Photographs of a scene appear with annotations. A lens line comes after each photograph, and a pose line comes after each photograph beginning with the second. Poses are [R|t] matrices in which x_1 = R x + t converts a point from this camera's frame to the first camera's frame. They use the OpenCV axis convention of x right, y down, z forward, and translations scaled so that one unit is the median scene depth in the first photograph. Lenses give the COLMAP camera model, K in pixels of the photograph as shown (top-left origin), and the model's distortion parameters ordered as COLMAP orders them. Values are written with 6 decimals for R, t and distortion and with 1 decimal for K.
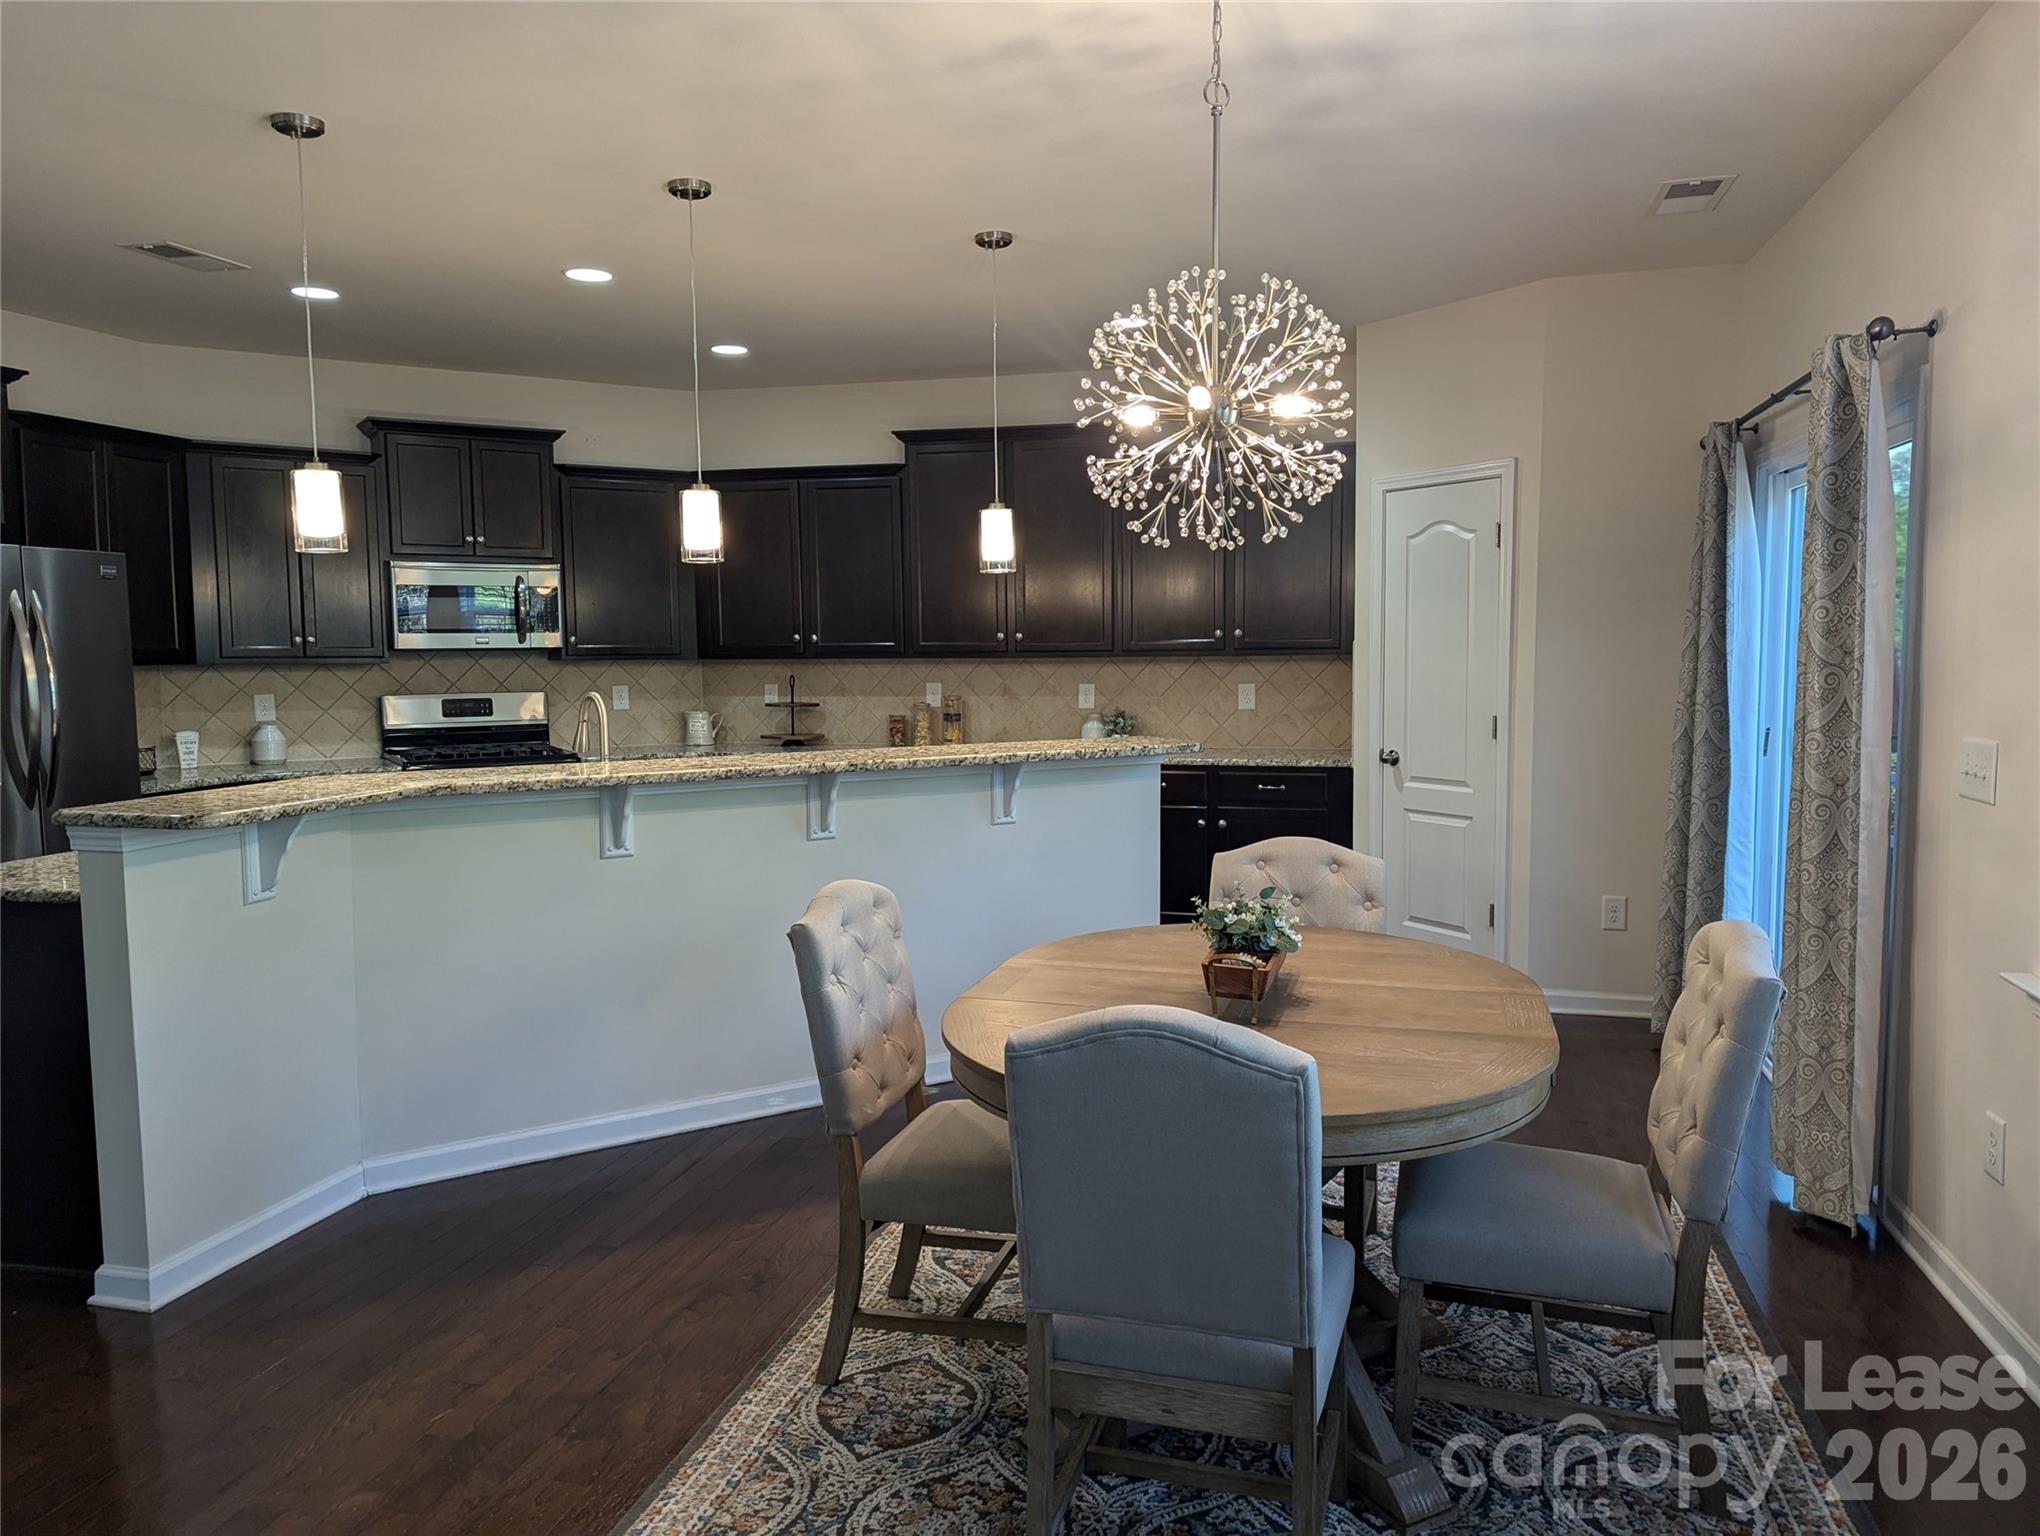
lens RADIAL K [[1441.3, 0, 1020.0], [0, 1441.3, 768.0], [0, 0, 1]] dist [0.082487, -0.066533]
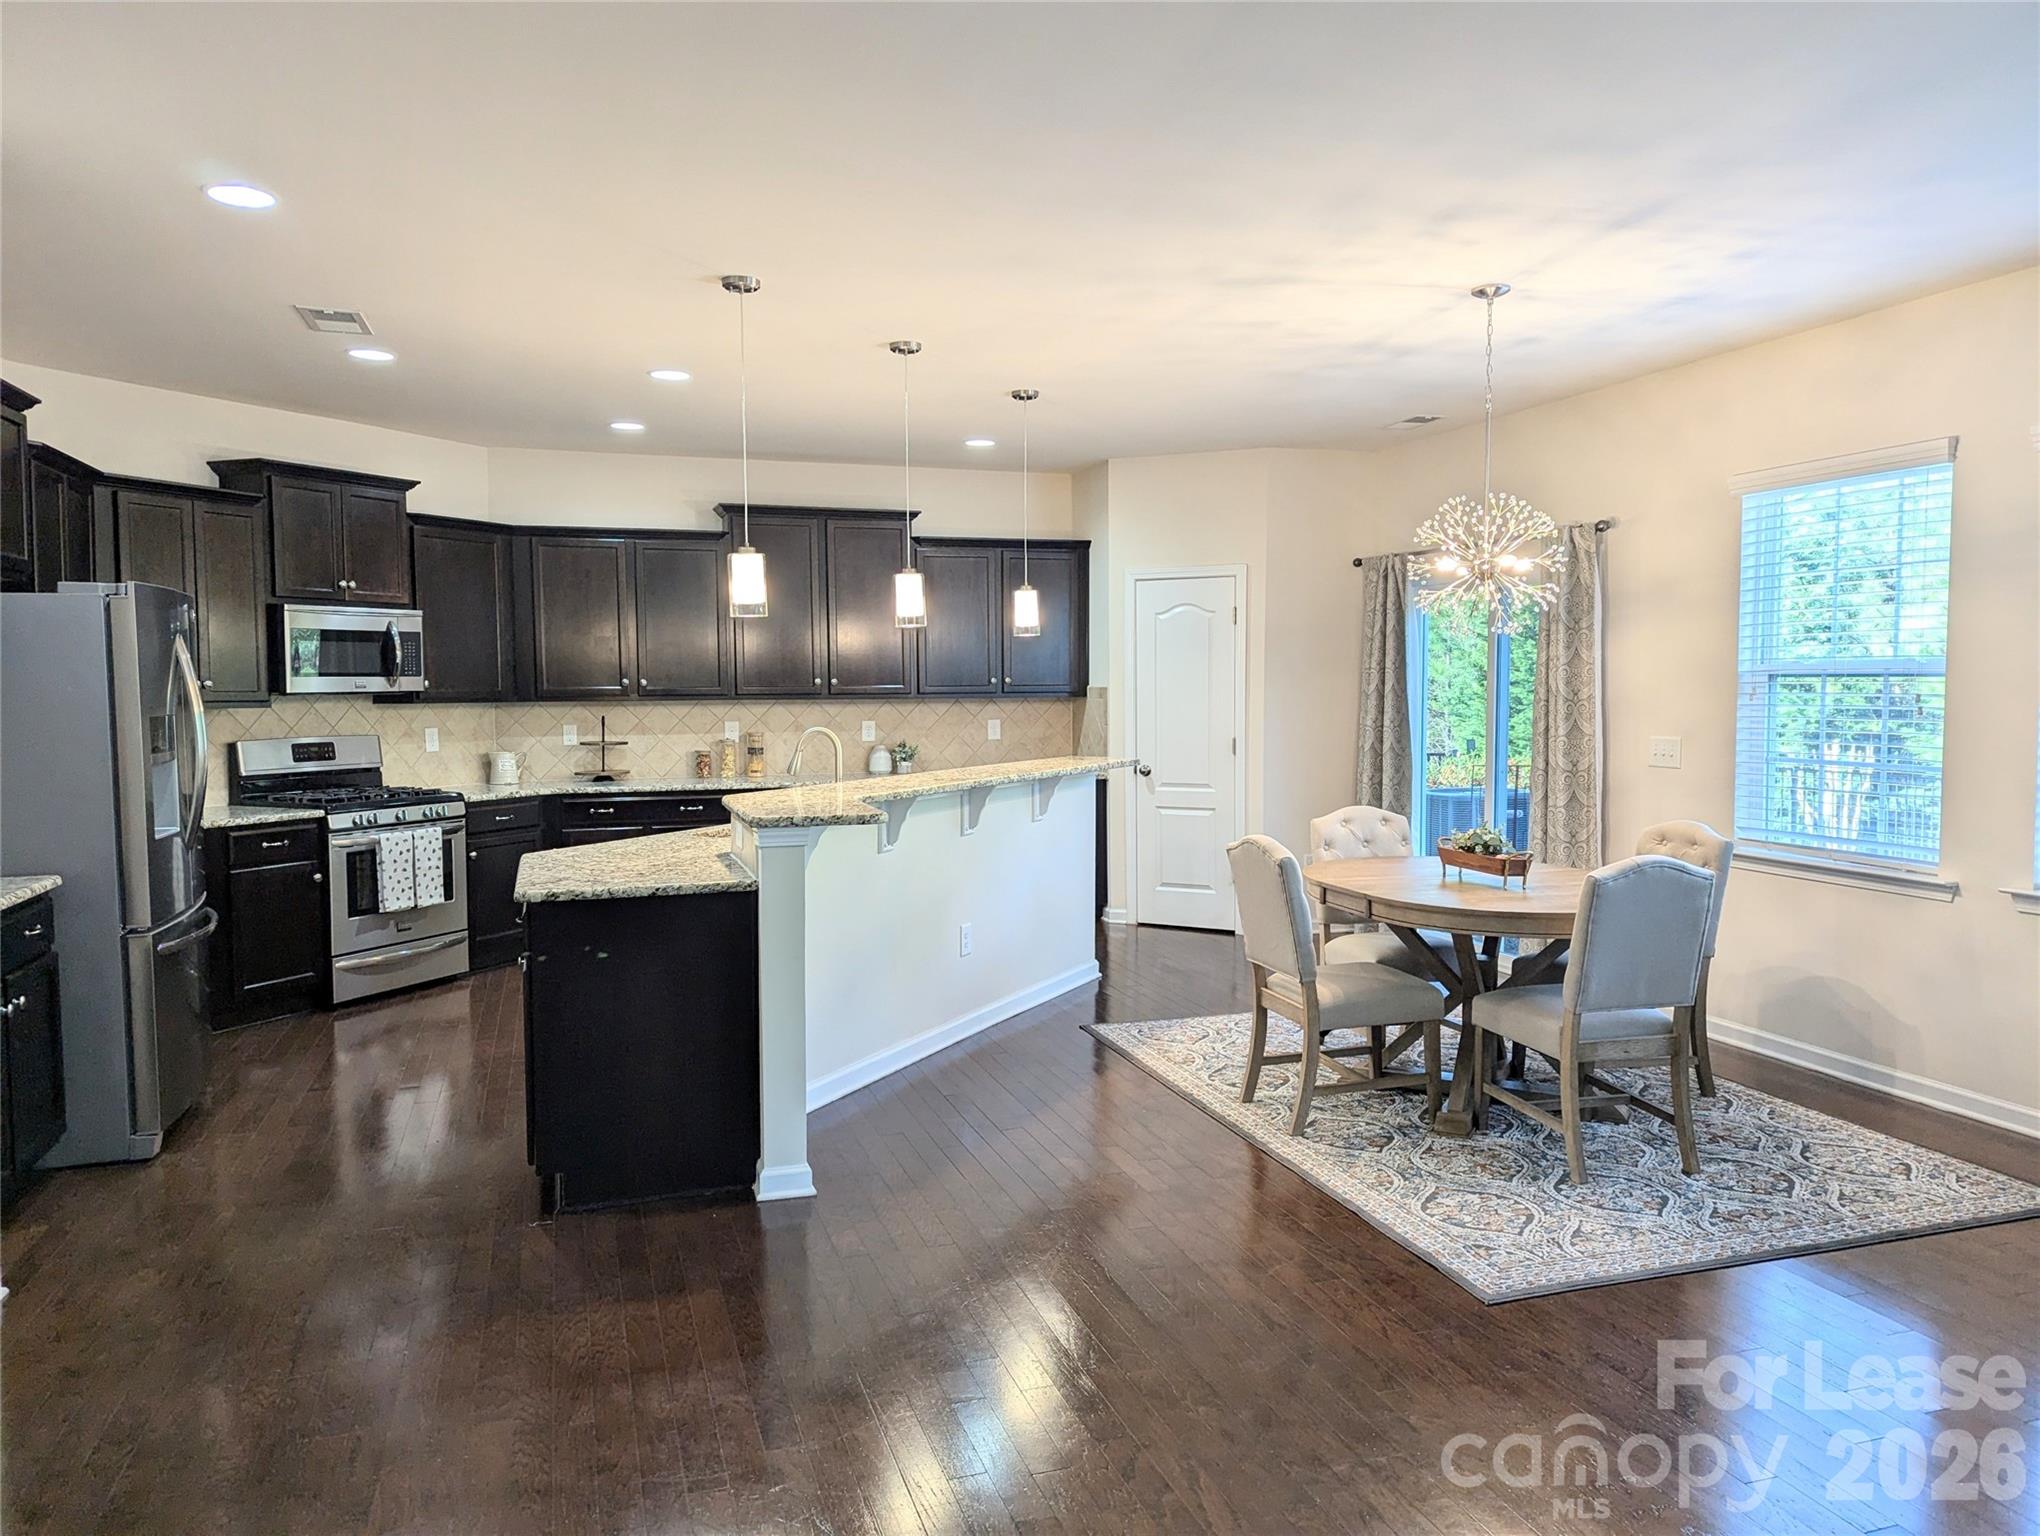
lens RADIAL K [[1449.6, 0, 1032.0], [0, 1449.6, 772.3], [0, 0, 1]] dist [0.083801, -0.068812]
pose [[0.846391, -0.030346, 0.531697, -0.574161], [0.044820, 0.998892, -0.014336, 0.009598], [-0.530673, 0.035964, 0.846813, -0.117126]]
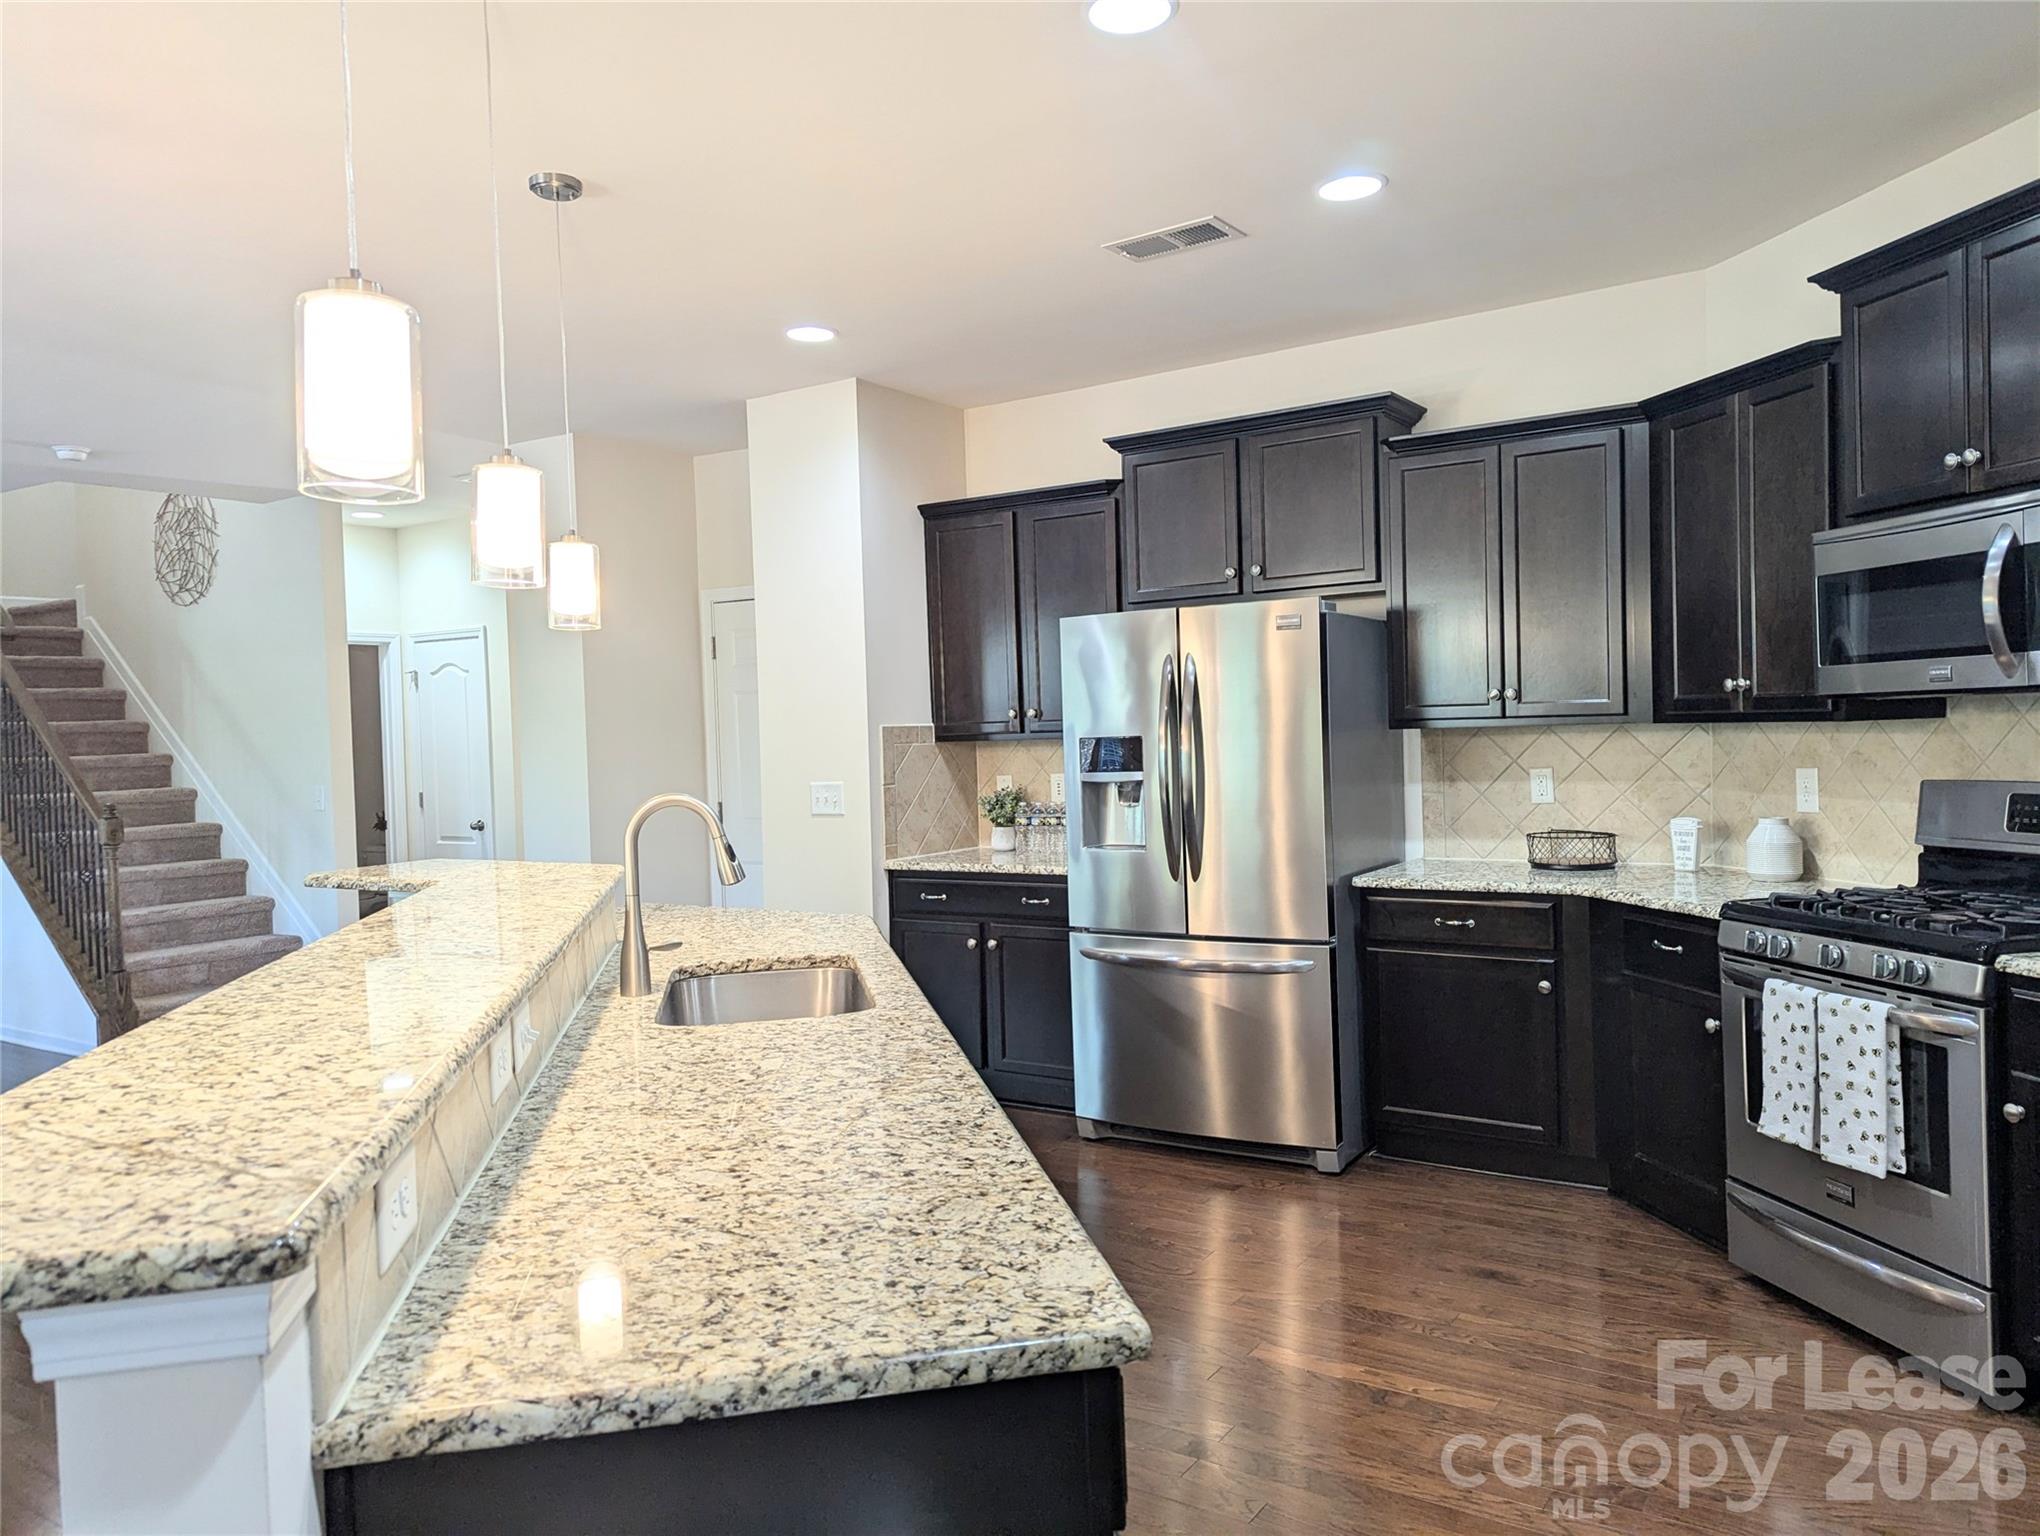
lens RADIAL K [[1449.6, 0, 1032.0], [0, 1449.6, 772.3], [0, 0, 1]] dist [0.083801, -0.068812]
pose [[-0.337719, 0.048810, -0.939980, 0.199715], [-0.042953, 0.996815, 0.067193, -0.083501], [0.940266, 0.063067, -0.334547, 0.980756]]
